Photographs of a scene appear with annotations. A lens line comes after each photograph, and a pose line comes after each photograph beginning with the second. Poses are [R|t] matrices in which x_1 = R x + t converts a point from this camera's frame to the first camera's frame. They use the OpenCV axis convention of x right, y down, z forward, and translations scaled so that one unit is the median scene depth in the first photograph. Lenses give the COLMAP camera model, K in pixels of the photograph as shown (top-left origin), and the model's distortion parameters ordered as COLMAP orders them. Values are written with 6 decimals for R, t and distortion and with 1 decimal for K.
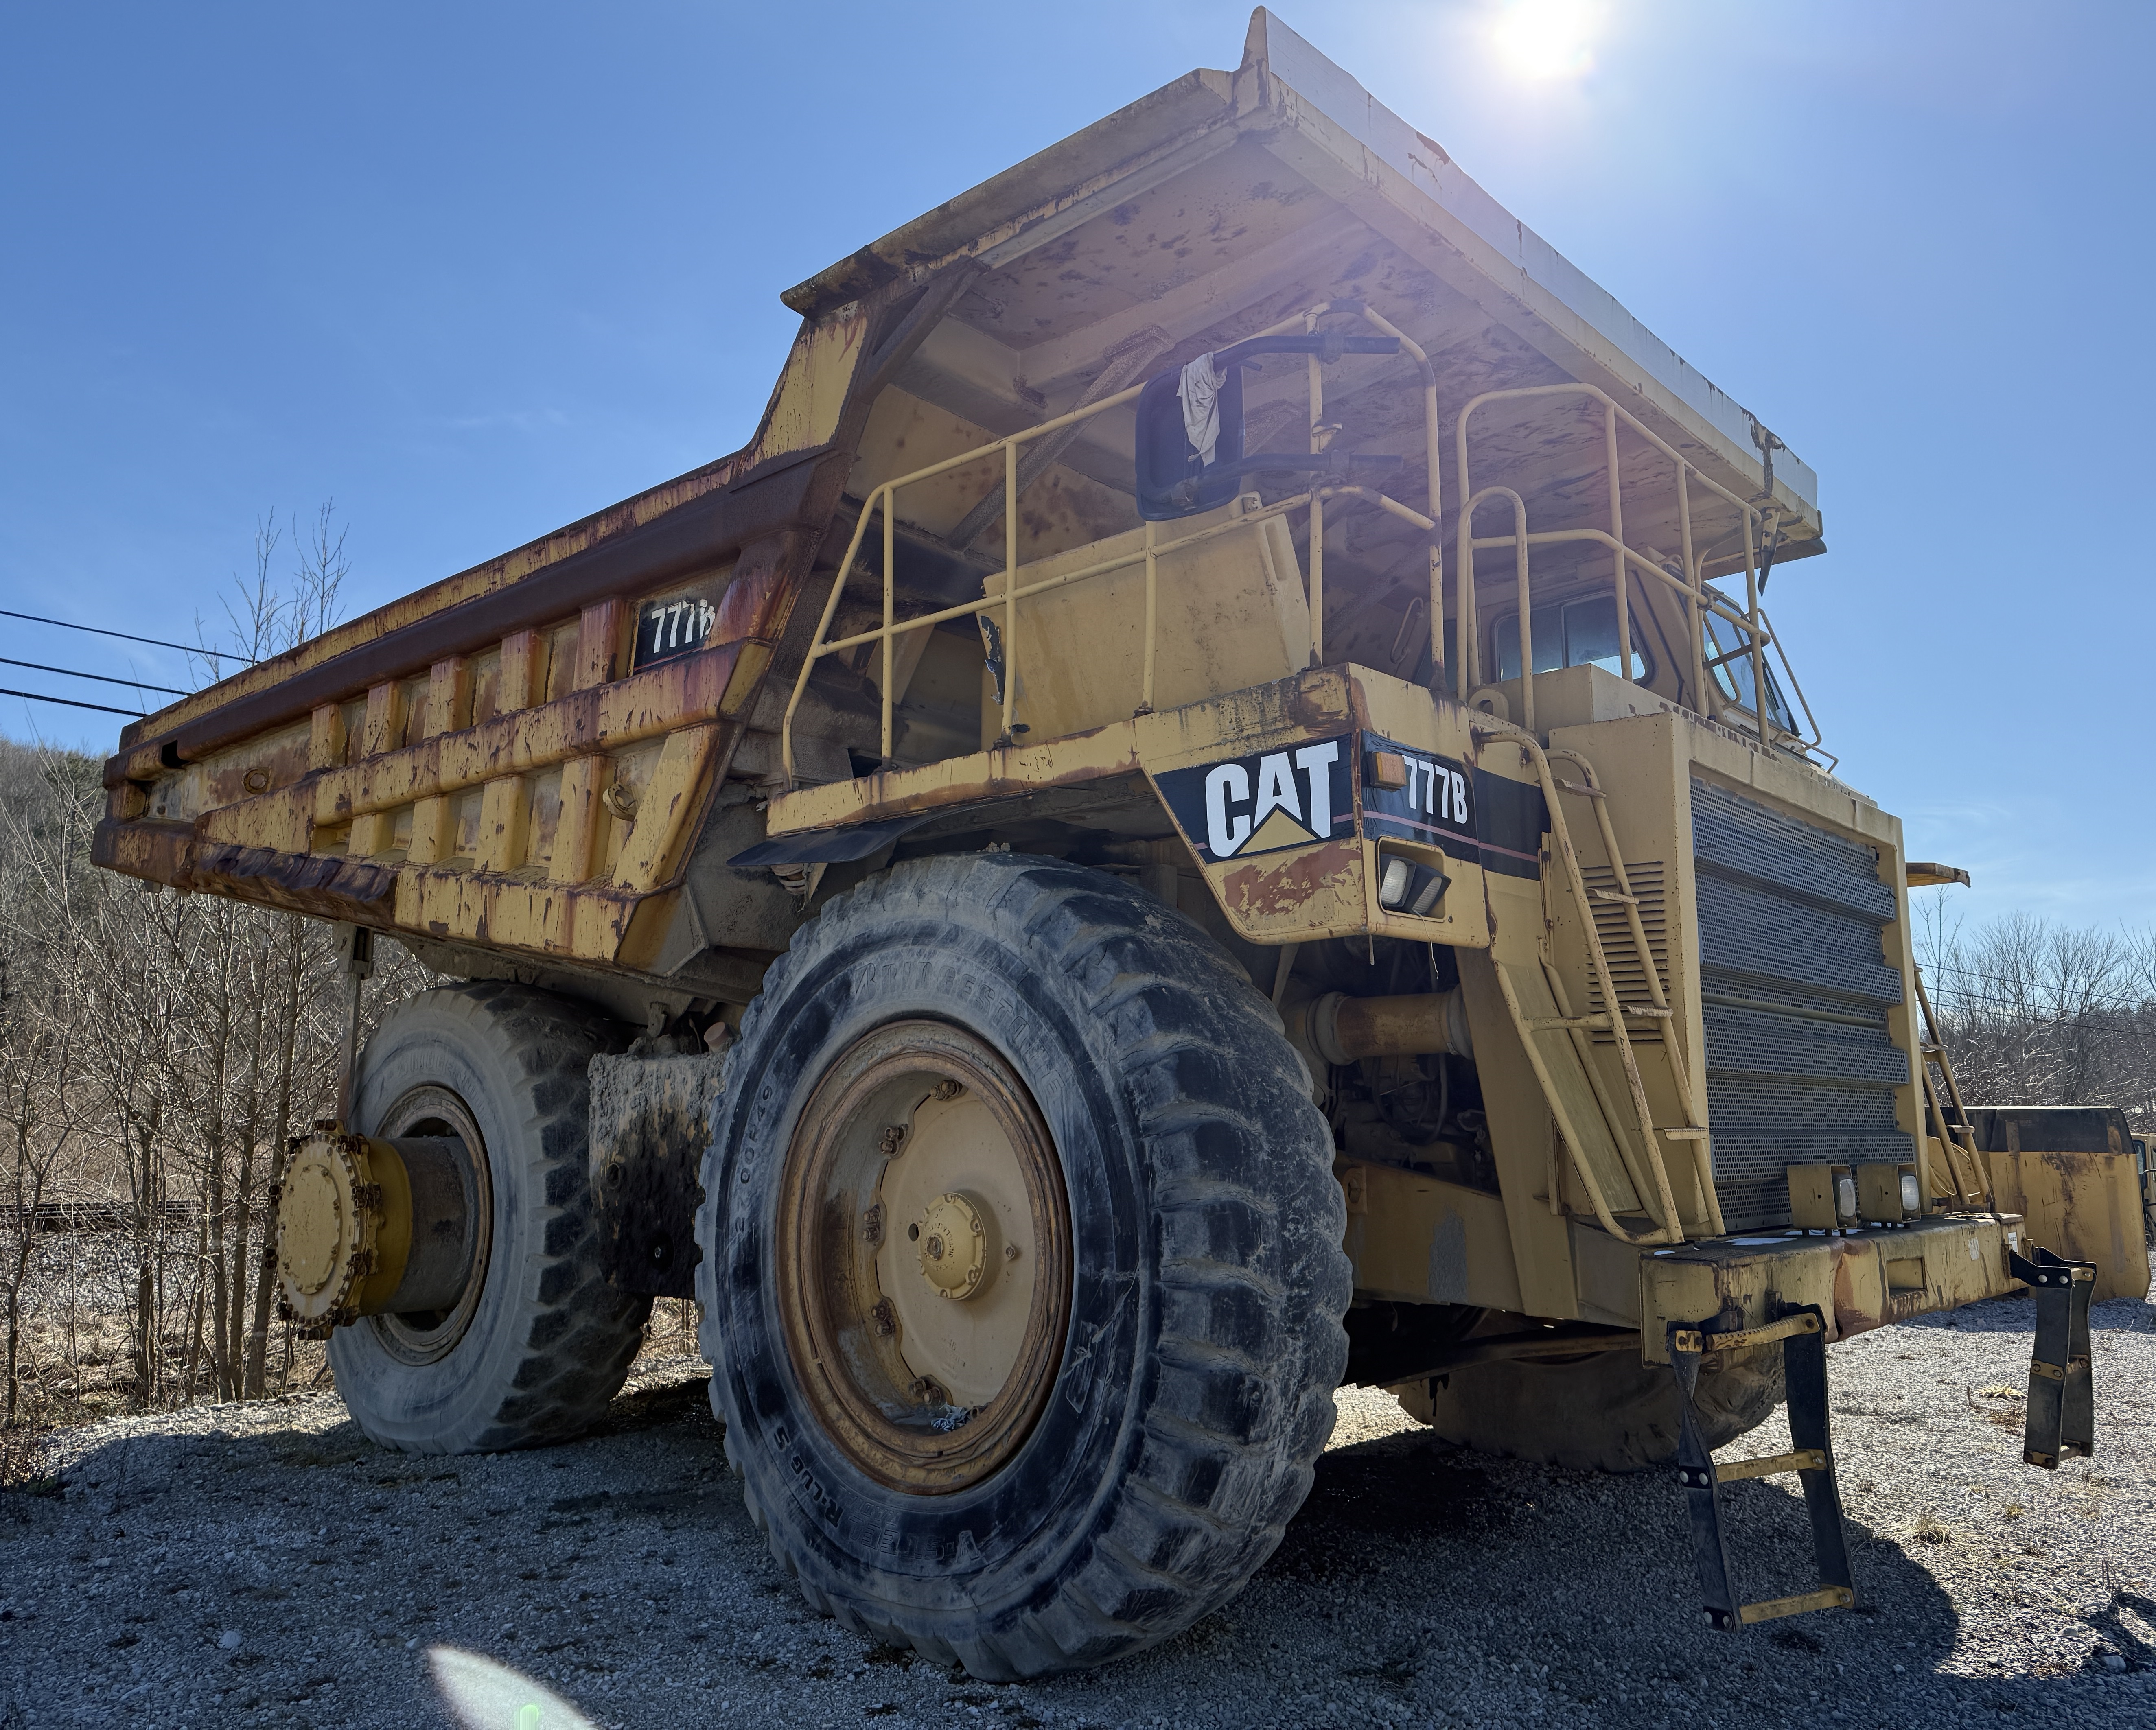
lens RADIAL K [[1608.9, 0, 1078.0], [0, 1608.9, 865.0], [0, 0, 1]] dist [0.119231, -0.242116]
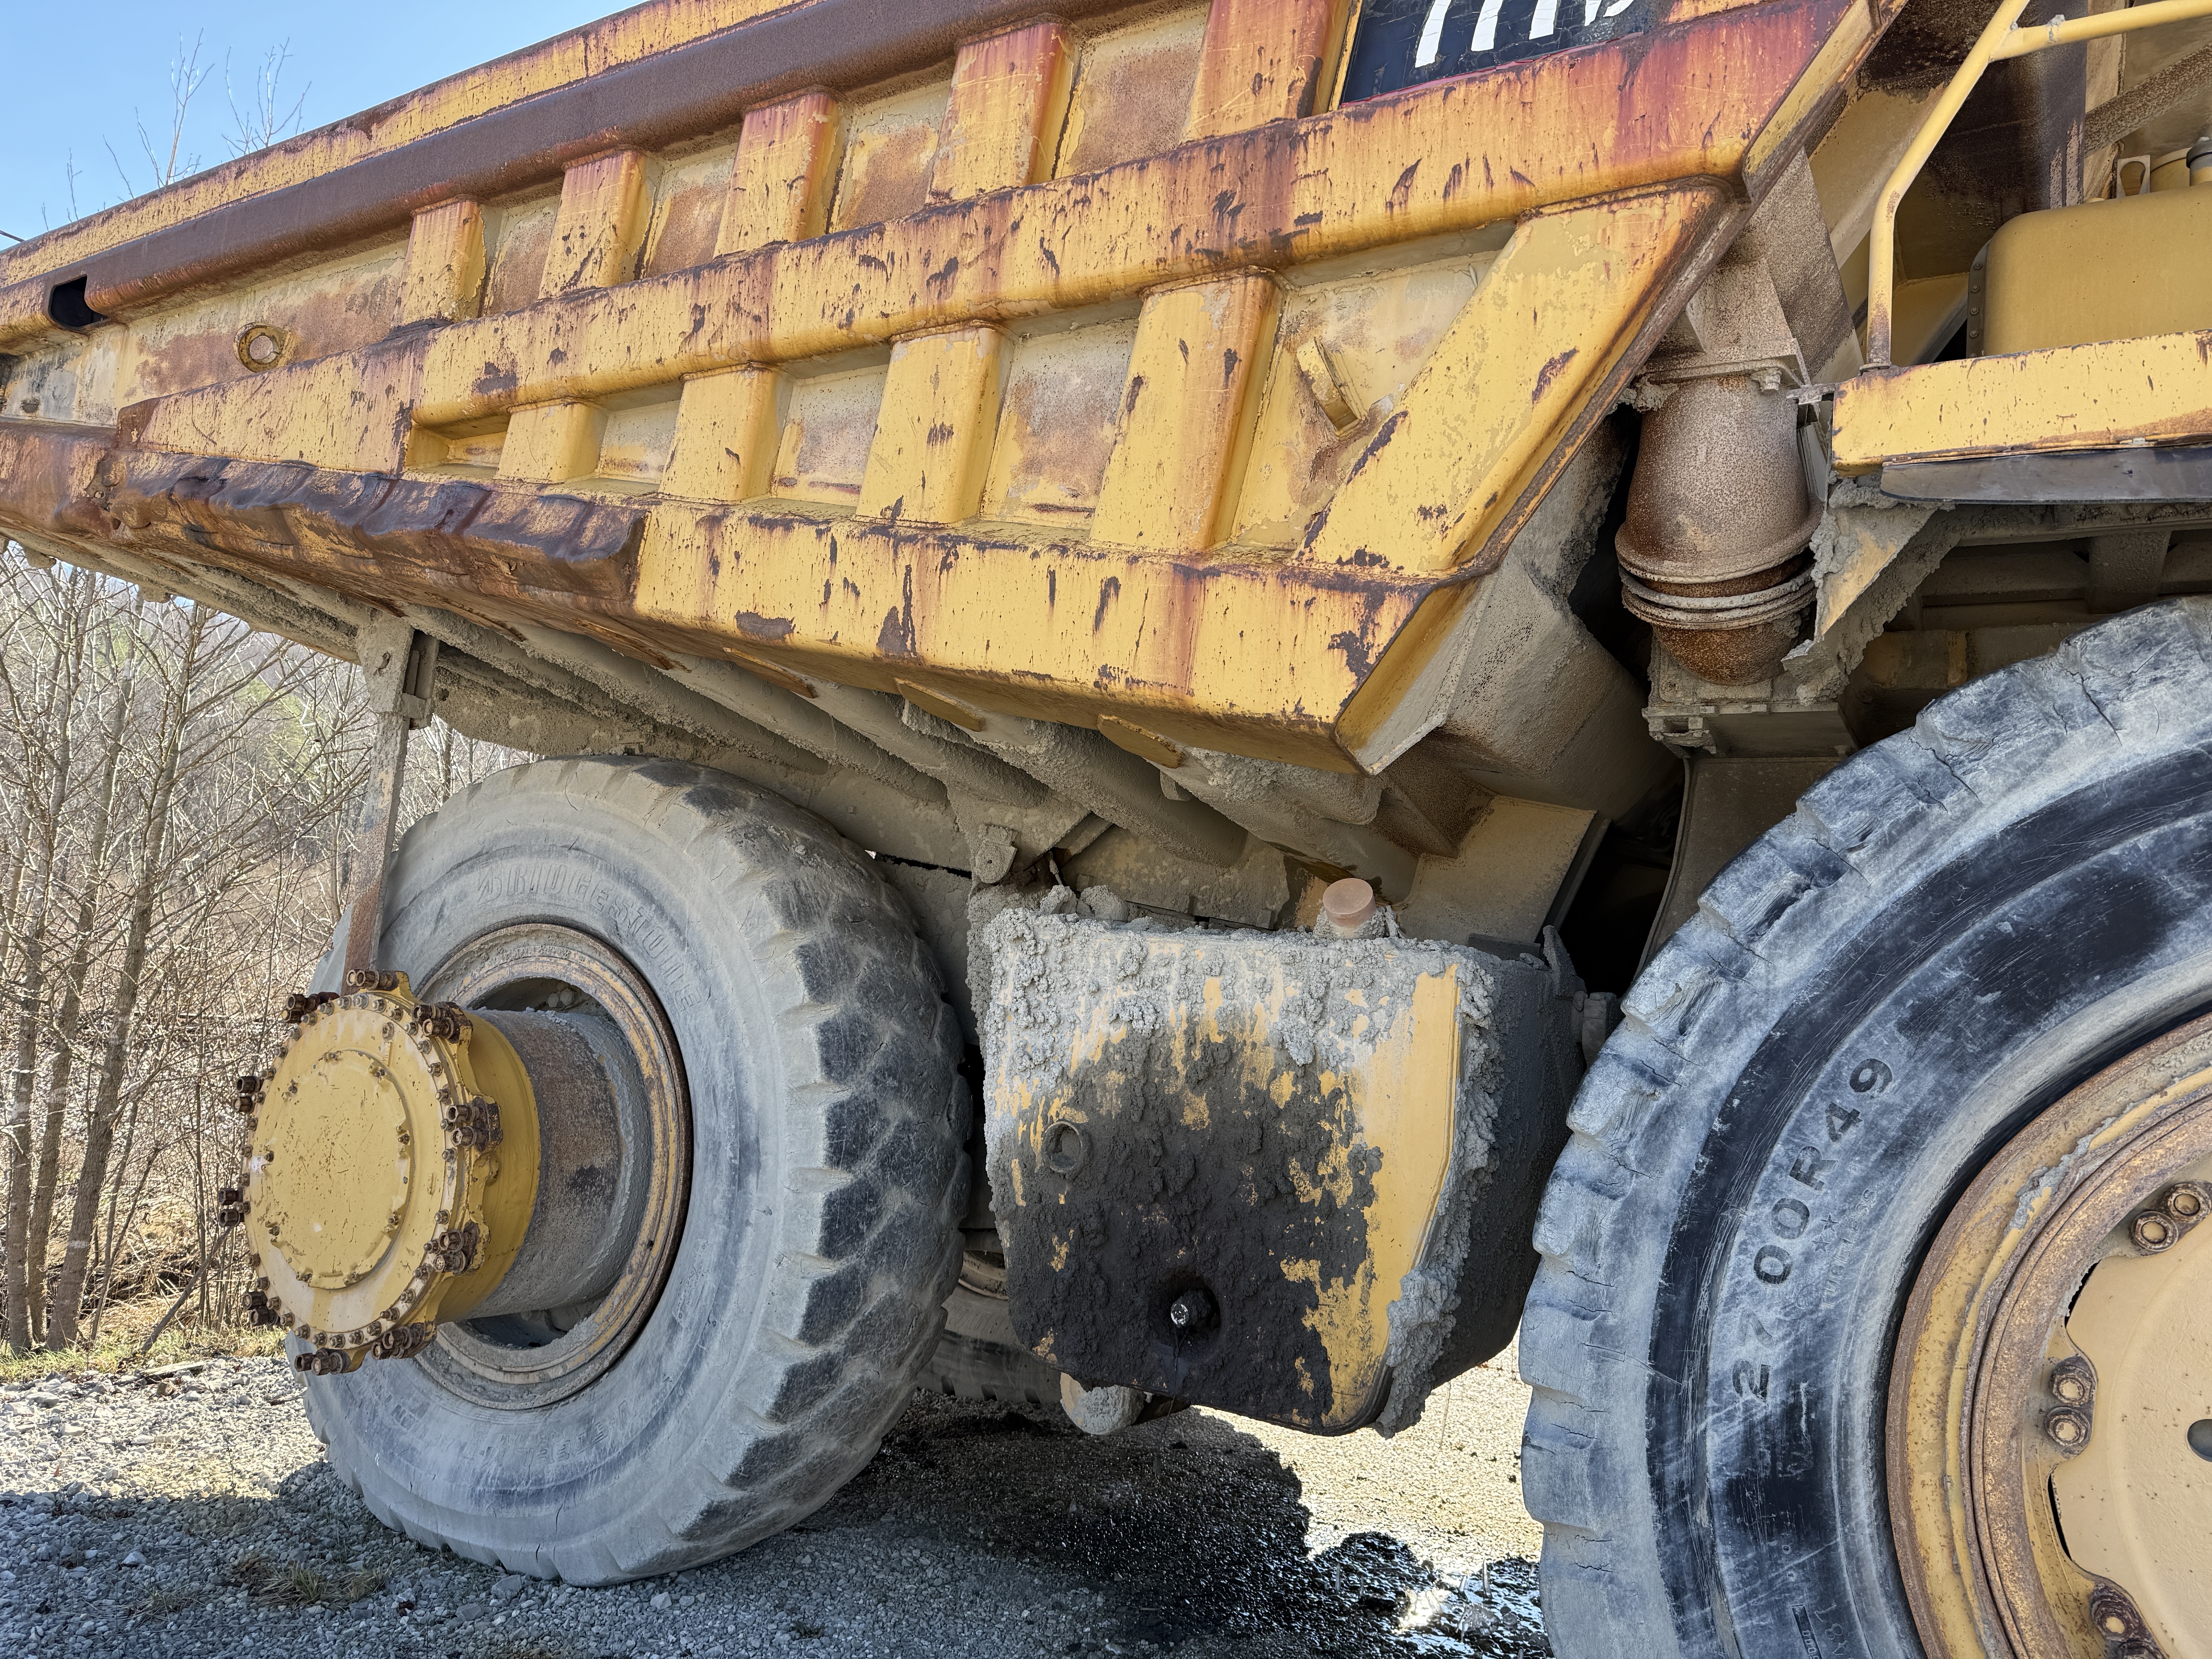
lens RADIAL K [[1547.1, 0, 1118.4], [0, 1547.1, 839.3], [0, 0, 1]] dist [0.064674, -0.082192]
pose [[0.979075, 0.105389, 0.174082, -0.363106], [-0.115521, 0.992091, 0.049103, 0.067018], [-0.167531, -0.068185, 0.983506, 0.516761]]
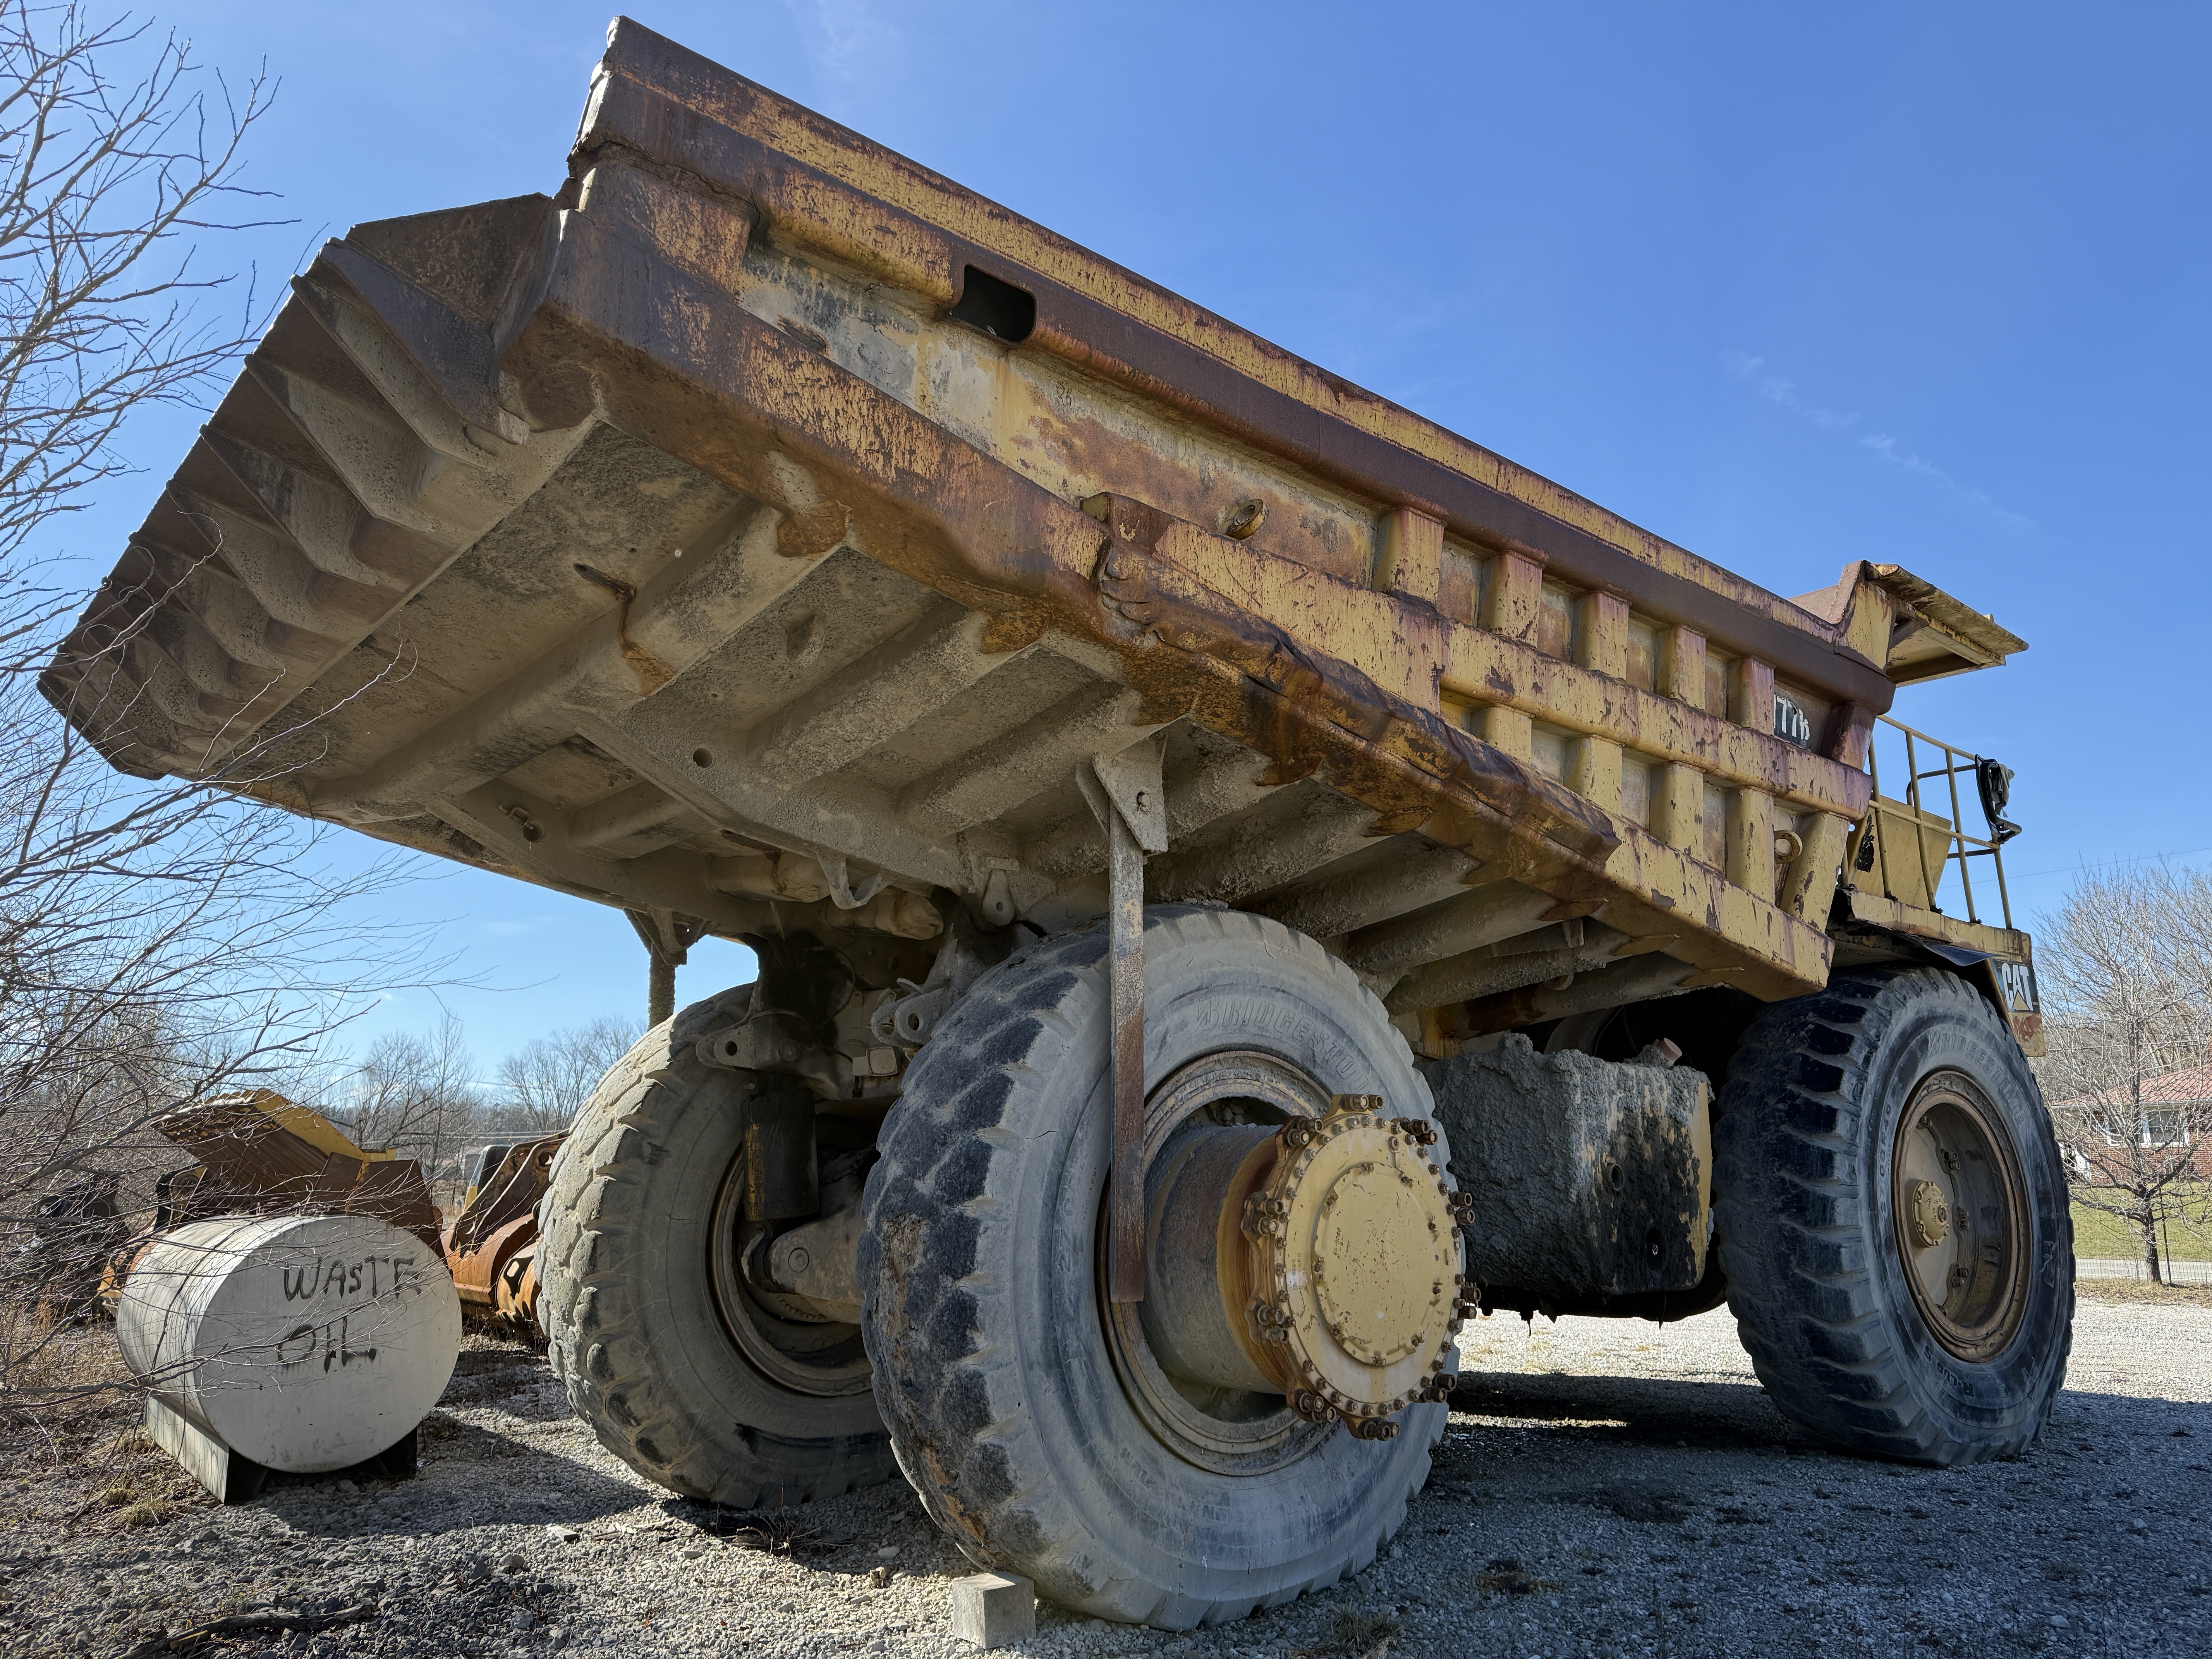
lens RADIAL K [[1557.6, 0, 1118.9], [0, 1557.6, 819.0], [0, 0, 1]] dist [0.139505, -0.246296]
pose [[0.114962, 0.223580, 0.967882, -1.299233], [-0.159730, 0.965824, -0.204132, 0.224529], [-0.980444, -0.131133, 0.146745, 1.180389]]
